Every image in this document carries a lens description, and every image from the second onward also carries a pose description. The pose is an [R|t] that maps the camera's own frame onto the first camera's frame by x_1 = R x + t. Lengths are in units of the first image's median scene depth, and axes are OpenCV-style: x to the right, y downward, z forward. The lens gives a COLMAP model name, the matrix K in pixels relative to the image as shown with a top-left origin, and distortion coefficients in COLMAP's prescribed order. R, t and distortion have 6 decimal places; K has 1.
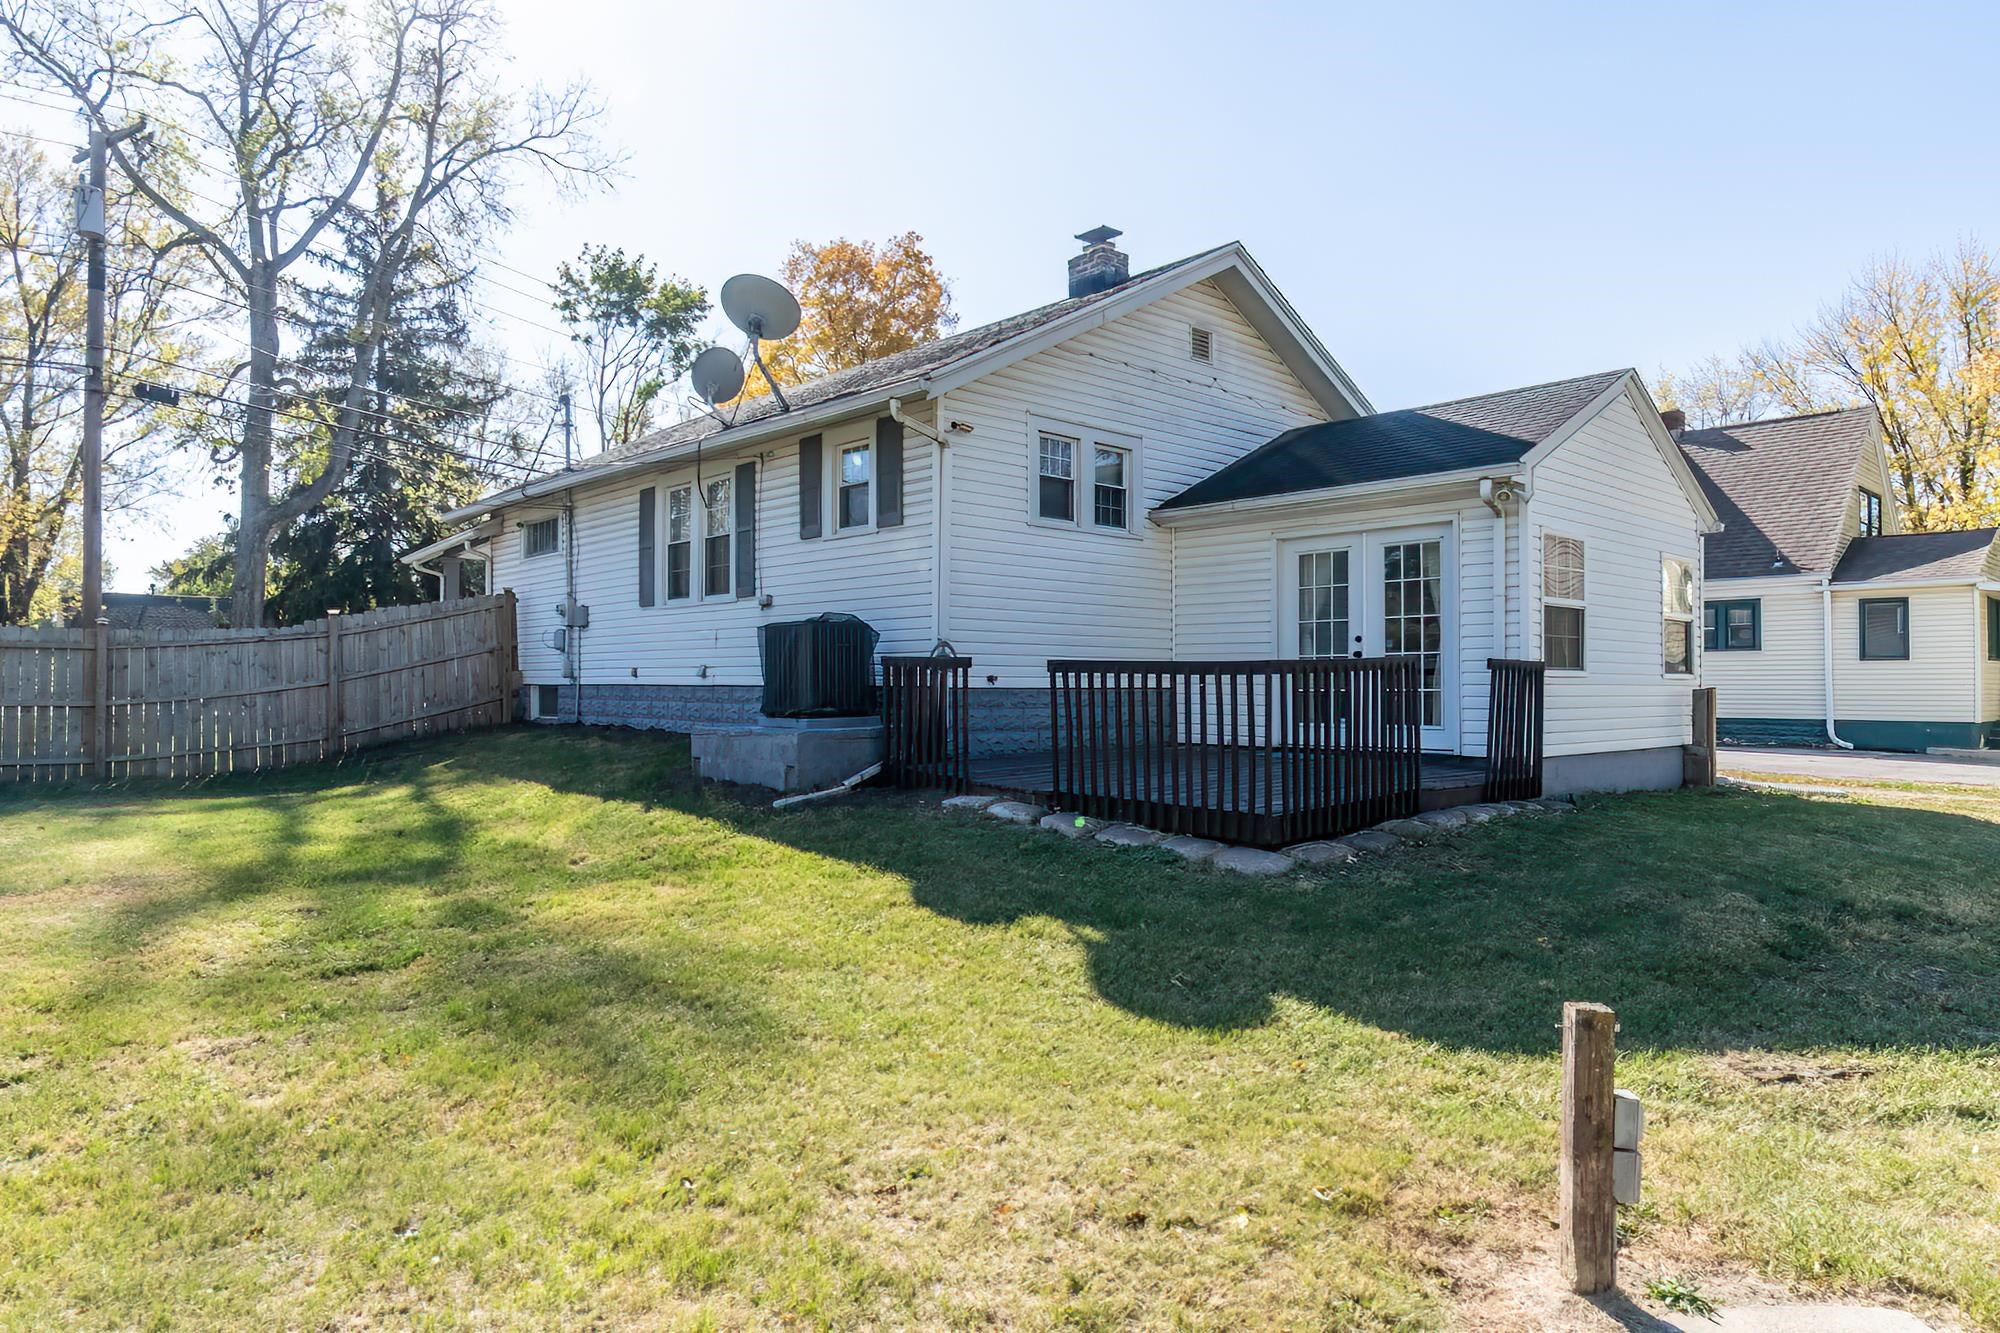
lens RADIAL K [[1197.8, 0, 1000.0], [0, 1197.8, 666.5], [0, 0, 1]] dist [-0.001183, -0.000330]
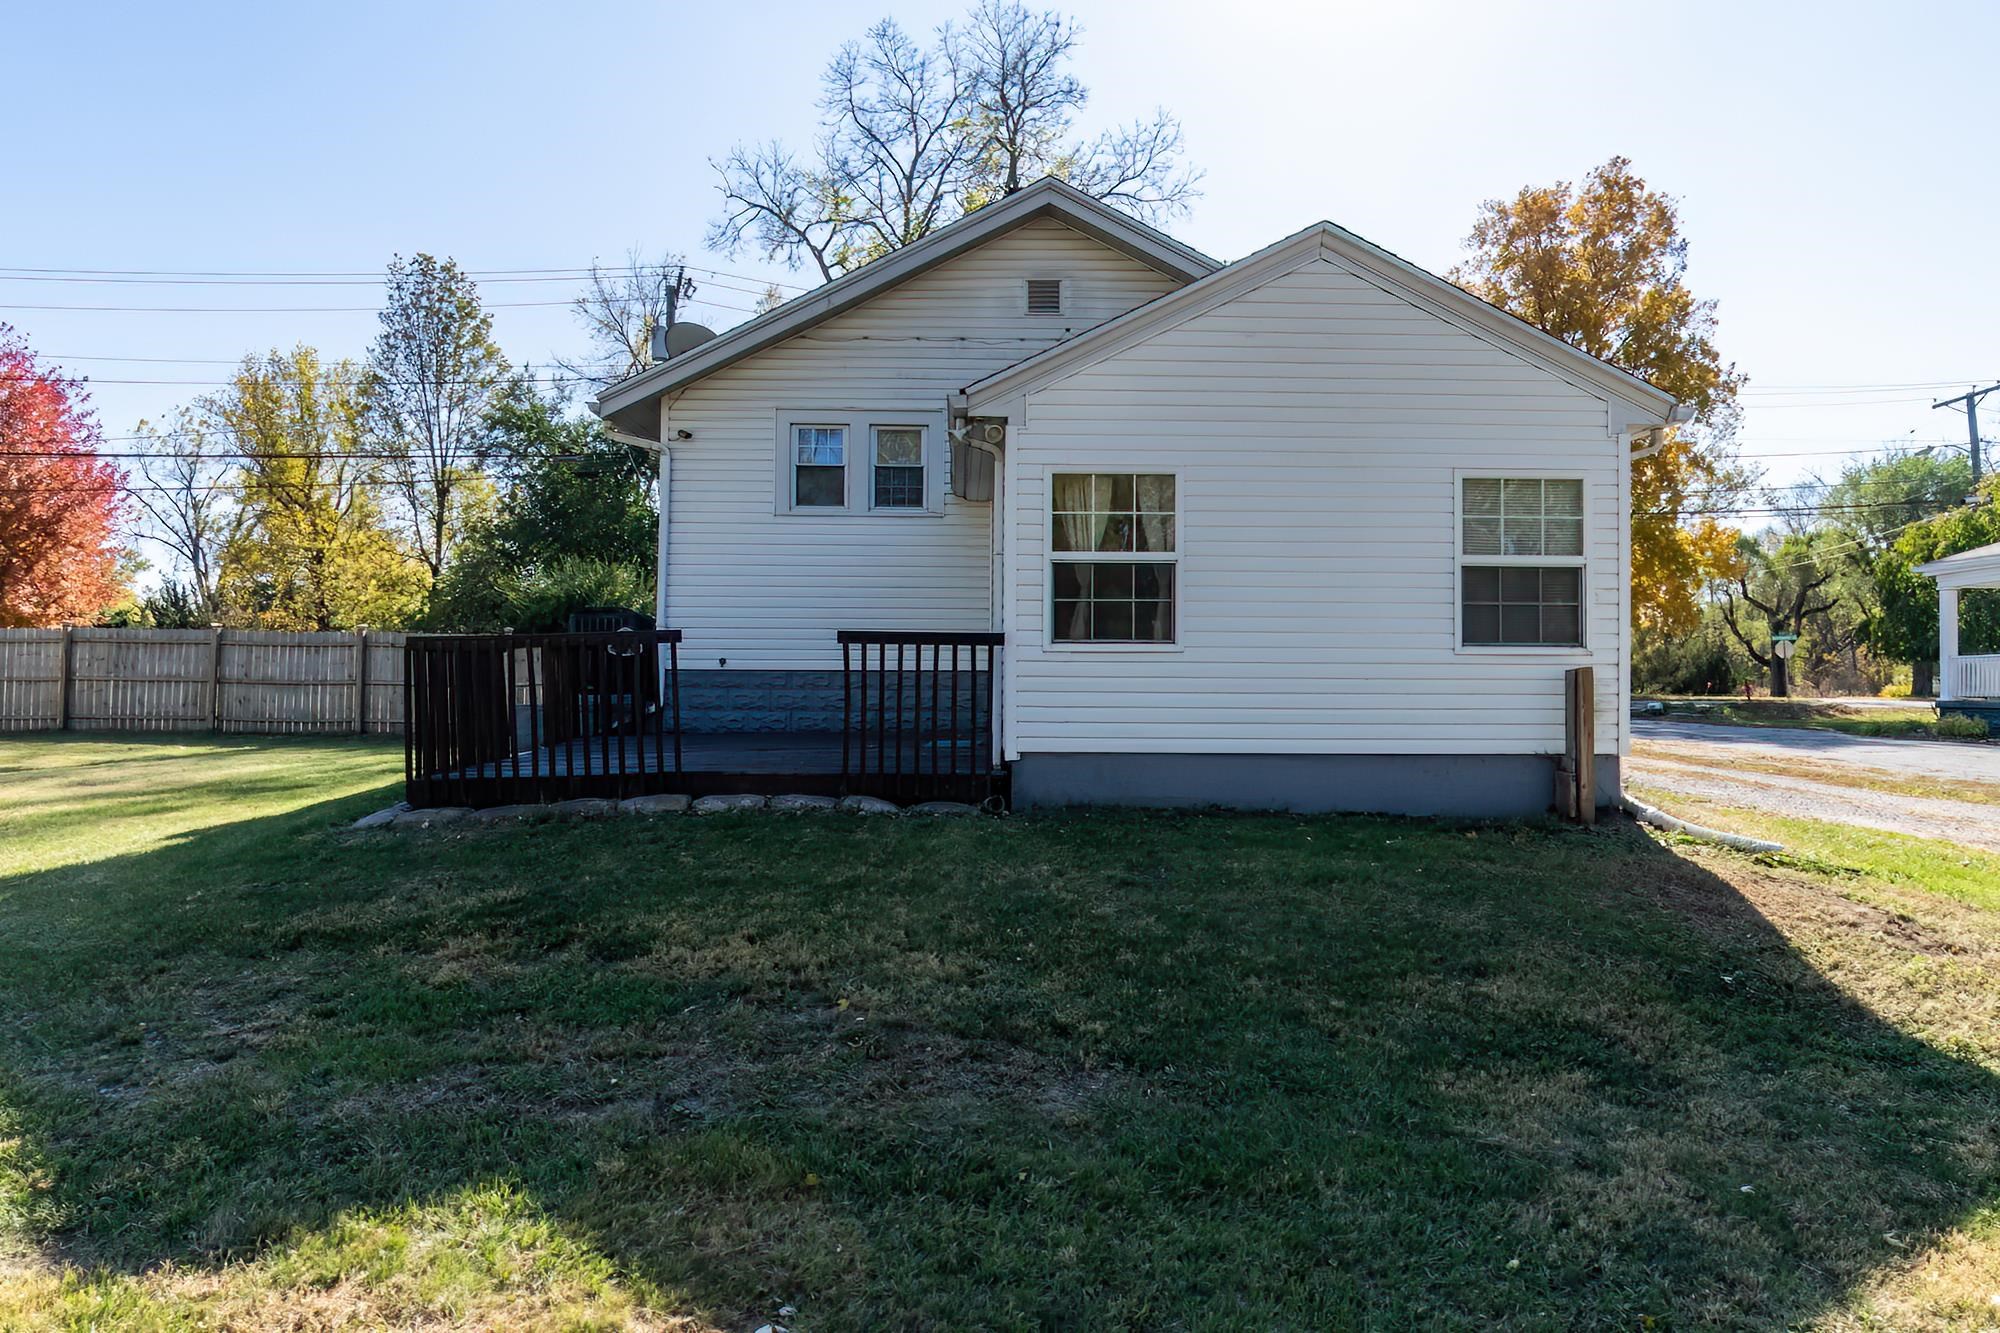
lens RADIAL K [[1197.8, 0, 1000.0], [0, 1197.8, 666.5], [0, 0, 1]] dist [-0.001183, -0.000330]
pose [[0.758116, -0.005857, -0.652093, 0.799521], [0.005436, 0.999982, -0.002662, 0.017277], [0.652097, -0.001527, 0.758134, 0.308259]]
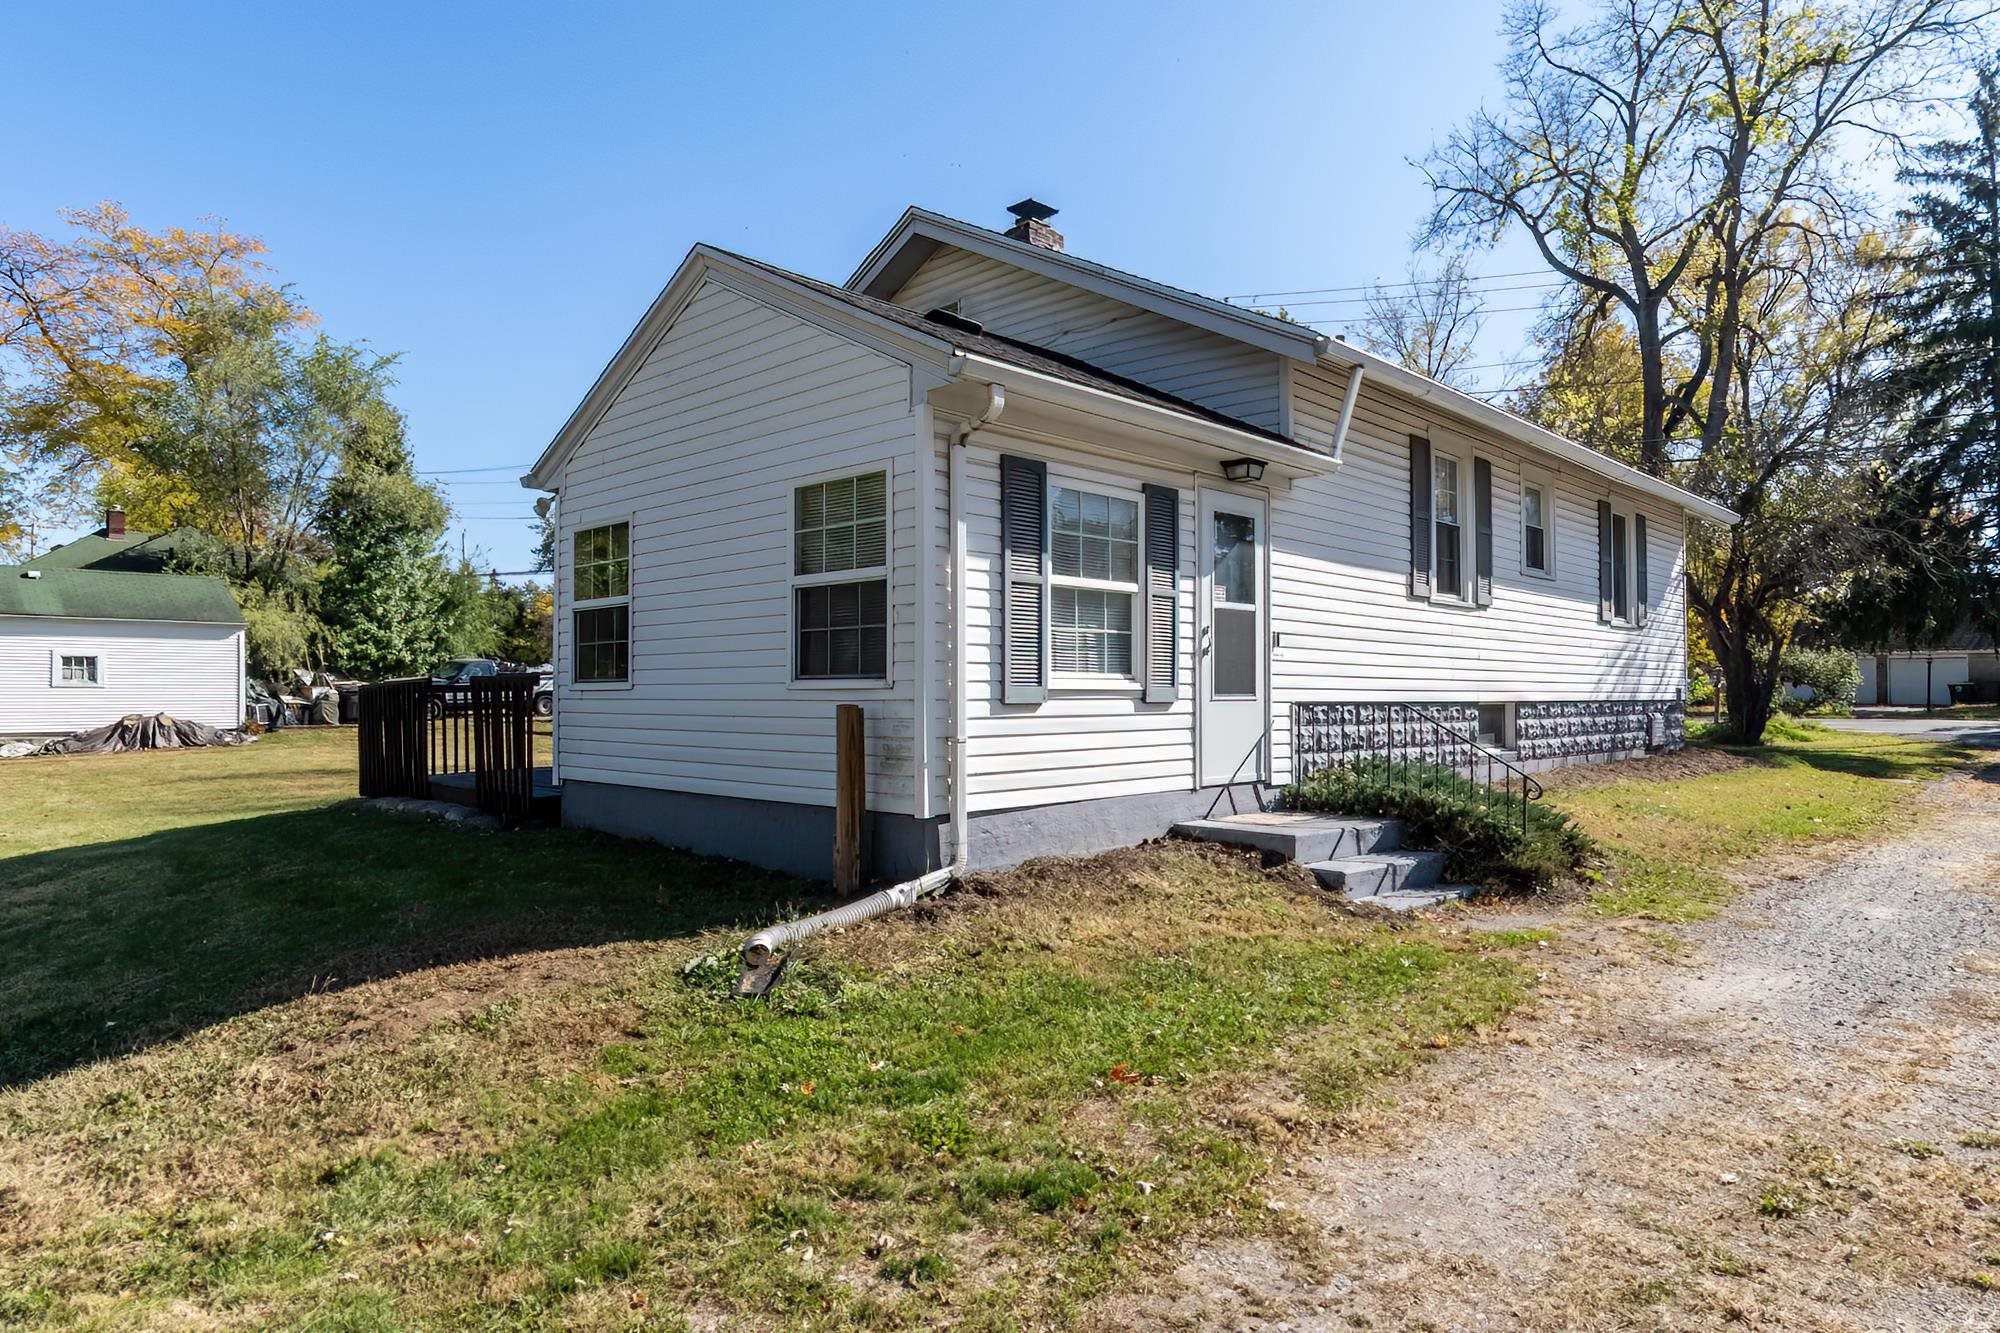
lens RADIAL K [[1197.8, 0, 1000.0], [0, 1197.8, 666.5], [0, 0, 1]] dist [-0.001183, -0.000330]
pose [[0.084364, -0.024063, -0.996144, 1.168540], [0.017828, 0.999585, -0.022636, 0.014309], [0.996276, -0.015850, 0.084758, 1.053332]]
